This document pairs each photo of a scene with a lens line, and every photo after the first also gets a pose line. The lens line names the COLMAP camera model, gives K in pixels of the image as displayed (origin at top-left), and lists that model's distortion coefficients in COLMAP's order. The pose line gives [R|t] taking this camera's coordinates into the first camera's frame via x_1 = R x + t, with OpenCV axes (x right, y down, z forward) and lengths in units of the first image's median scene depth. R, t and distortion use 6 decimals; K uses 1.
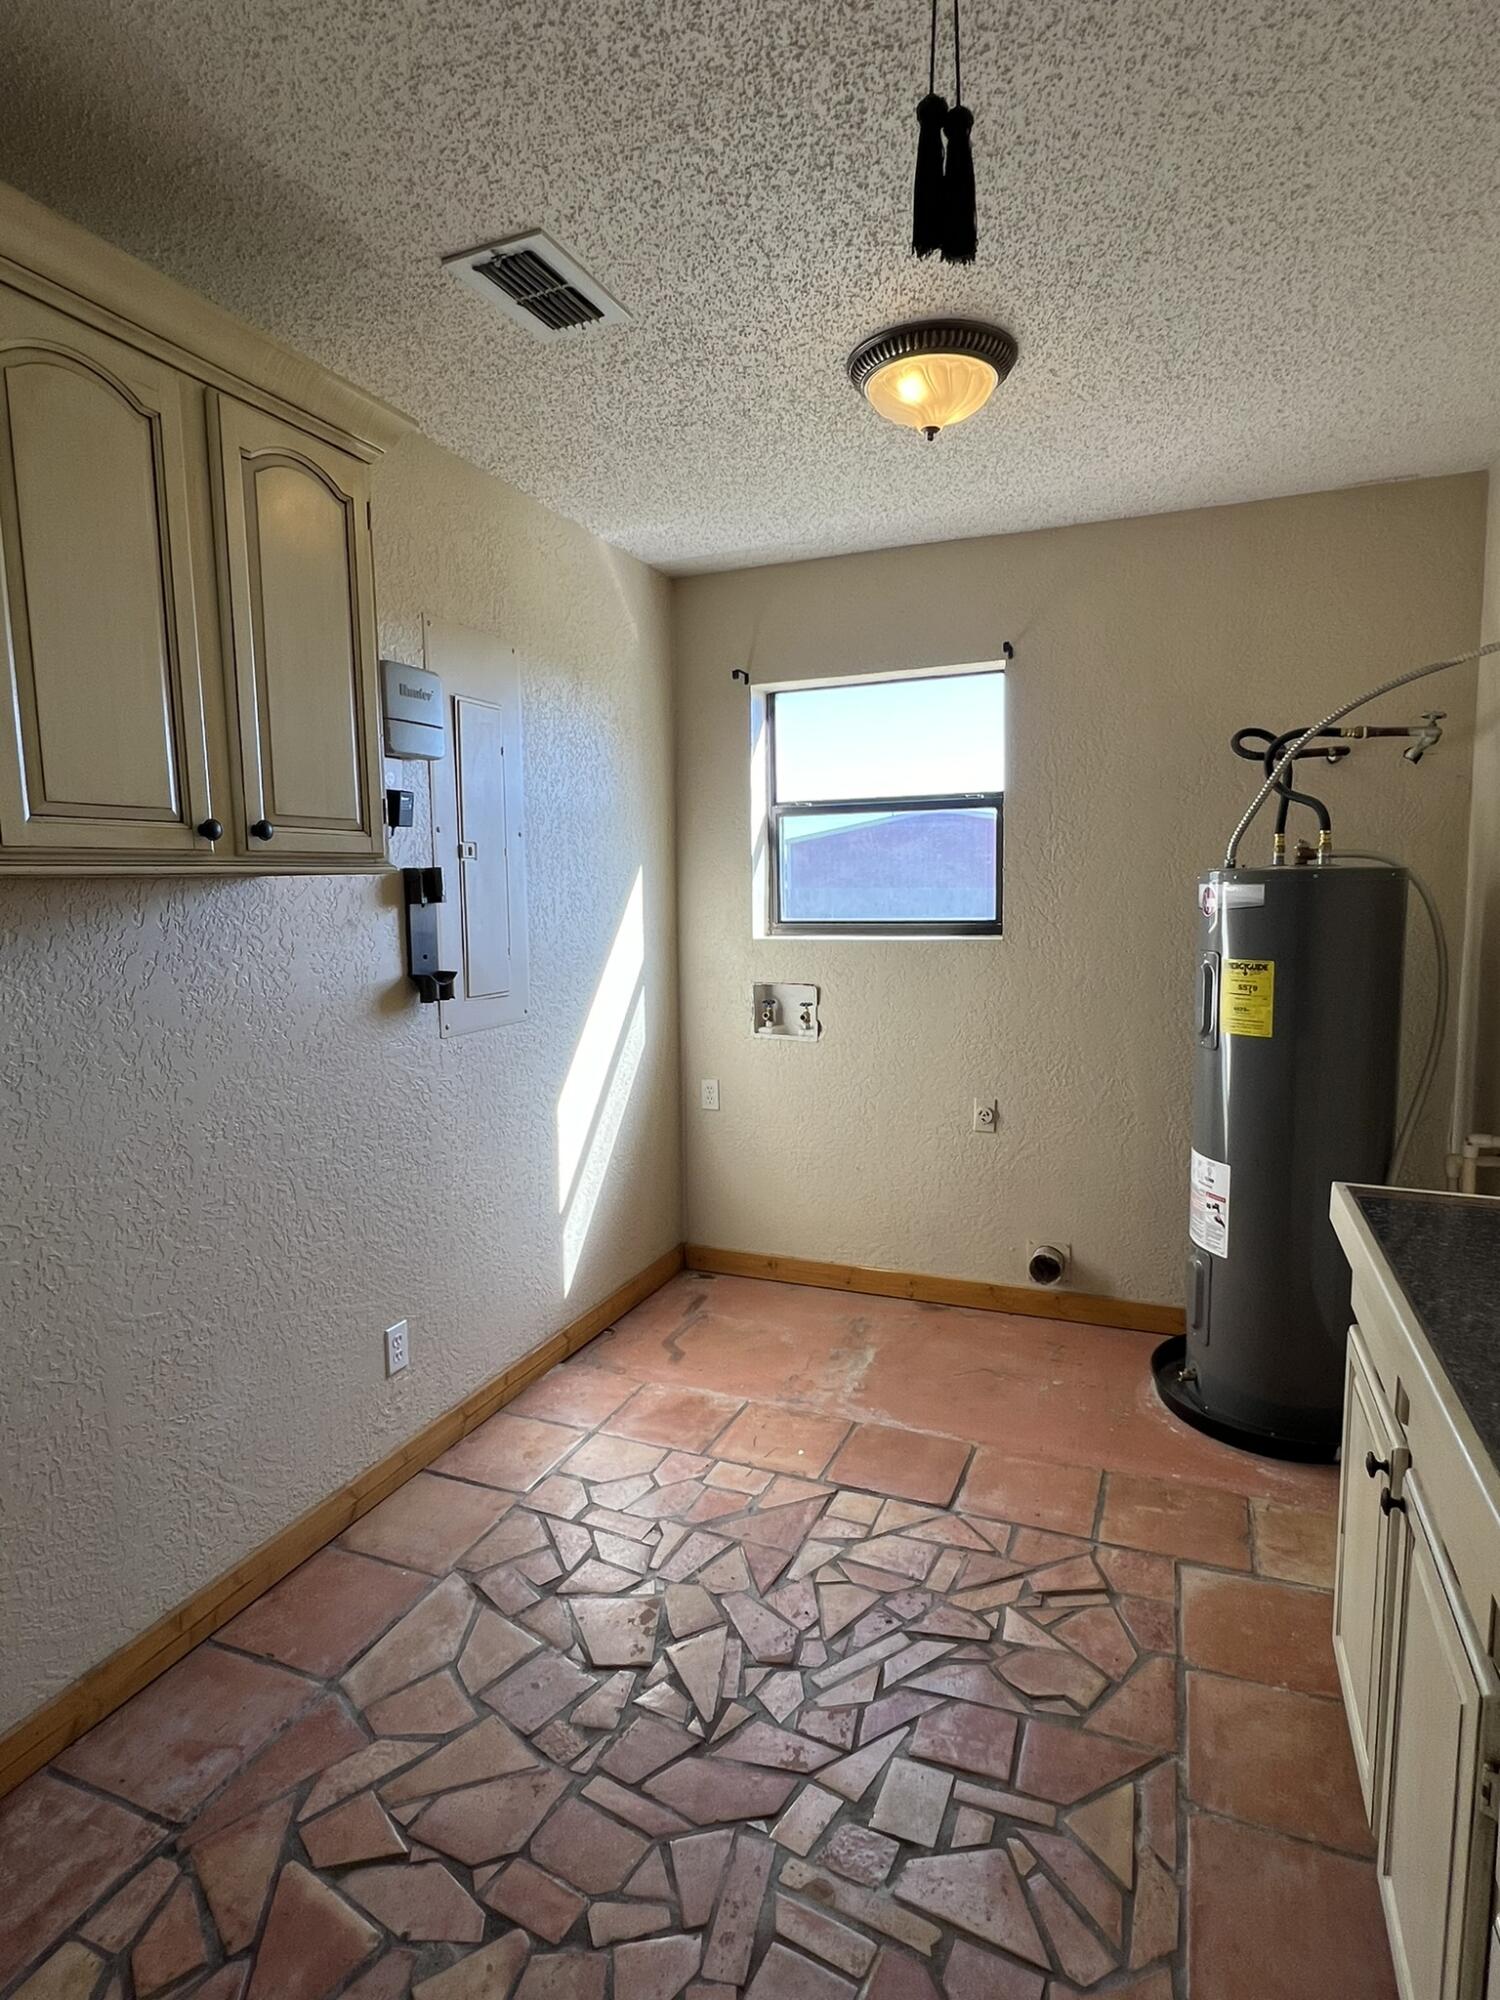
lens RADIAL K [[1046.2, 0, 750.9], [0, 1046.2, 994.2], [0, 0, 1]] dist [0.001477, 0.002027]
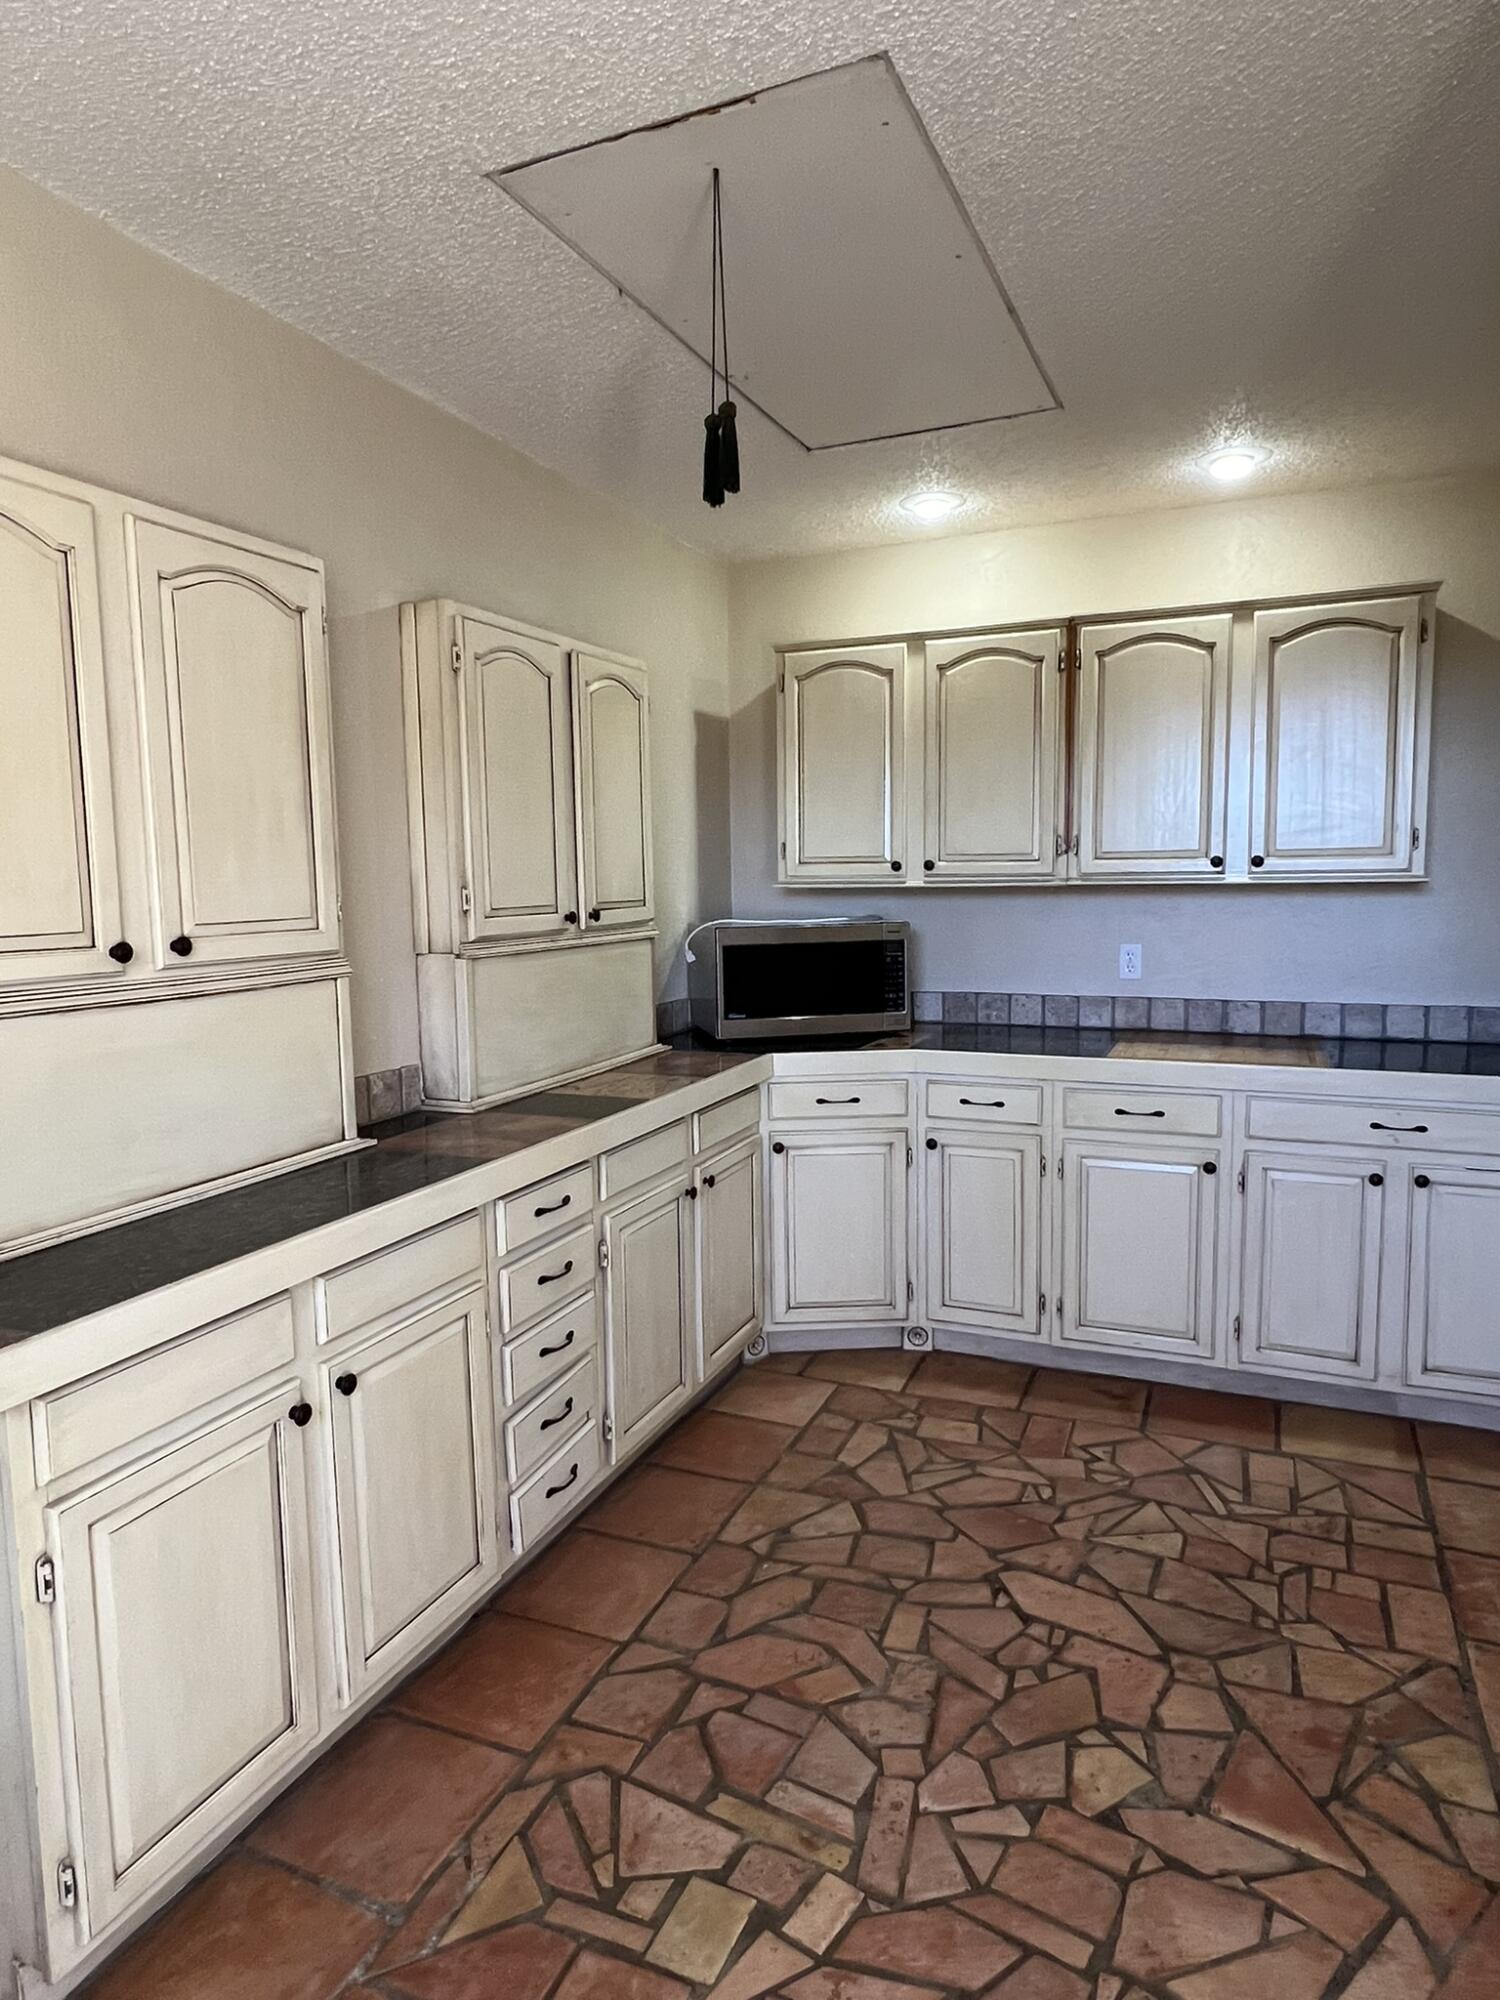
lens RADIAL K [[1199.3, 0, 752.4], [0, 1199.3, 994.4], [0, 0, 1]] dist [-0.000038, -0.000056]
pose [[-0.999347, 0.028645, 0.022005, 0.072948], [0.032854, 0.974004, 0.224134, -0.220658], [-0.015013, 0.224711, -0.974310, 1.913053]]
